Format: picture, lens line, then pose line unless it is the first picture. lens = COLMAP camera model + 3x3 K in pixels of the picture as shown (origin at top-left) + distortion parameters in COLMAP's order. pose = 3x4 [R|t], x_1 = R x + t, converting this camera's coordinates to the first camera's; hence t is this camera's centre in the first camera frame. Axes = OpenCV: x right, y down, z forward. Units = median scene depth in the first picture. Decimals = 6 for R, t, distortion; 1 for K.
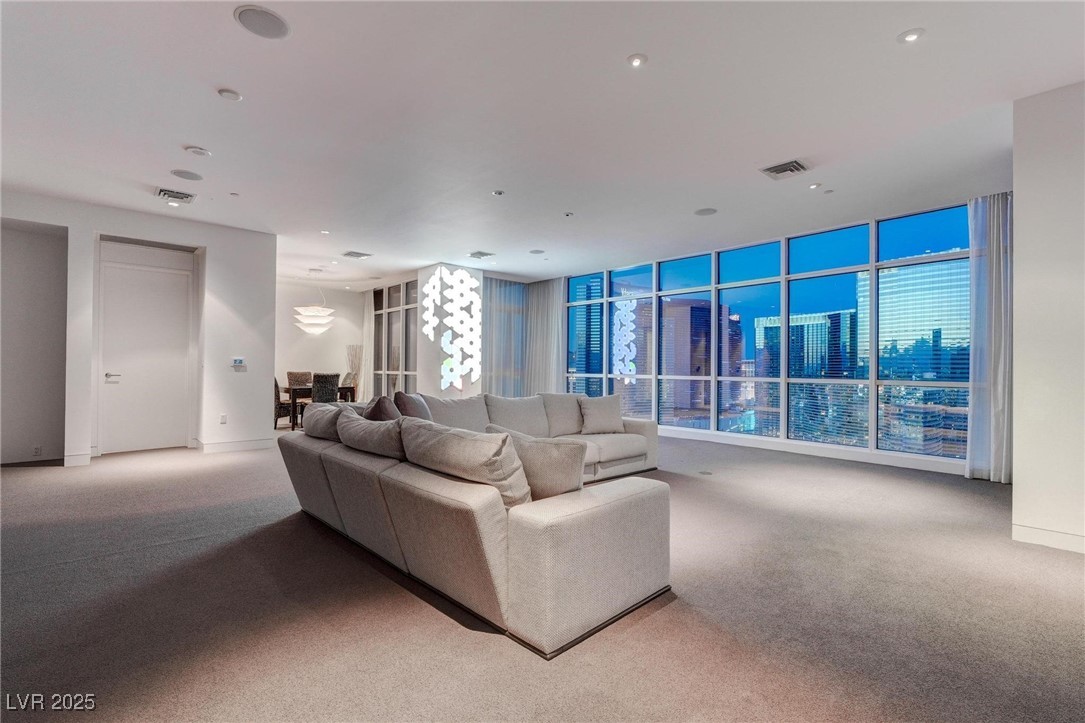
lens RADIAL K [[494.9, 0, 547.1], [0, 494.9, 363.7], [0, 0, 1]] dist [-0.000023, 0.000070]
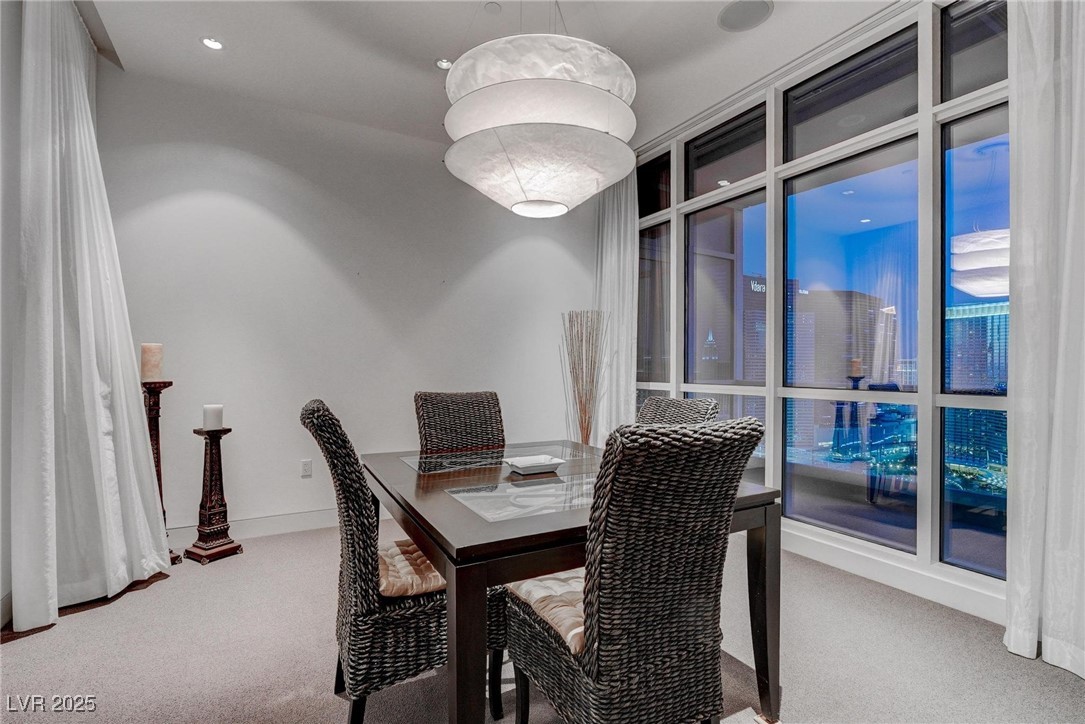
lens RADIAL K [[490.8, 0, 535.9], [0, 490.8, 359.8], [0, 0, 1]] dist [-0.002420, 0.000328]
pose [[0.969173, -0.007412, -0.246268, -0.327976], [0.004688, 0.999921, -0.011643, 0.001476], [0.246335, 0.010130, 0.969132, 0.615031]]
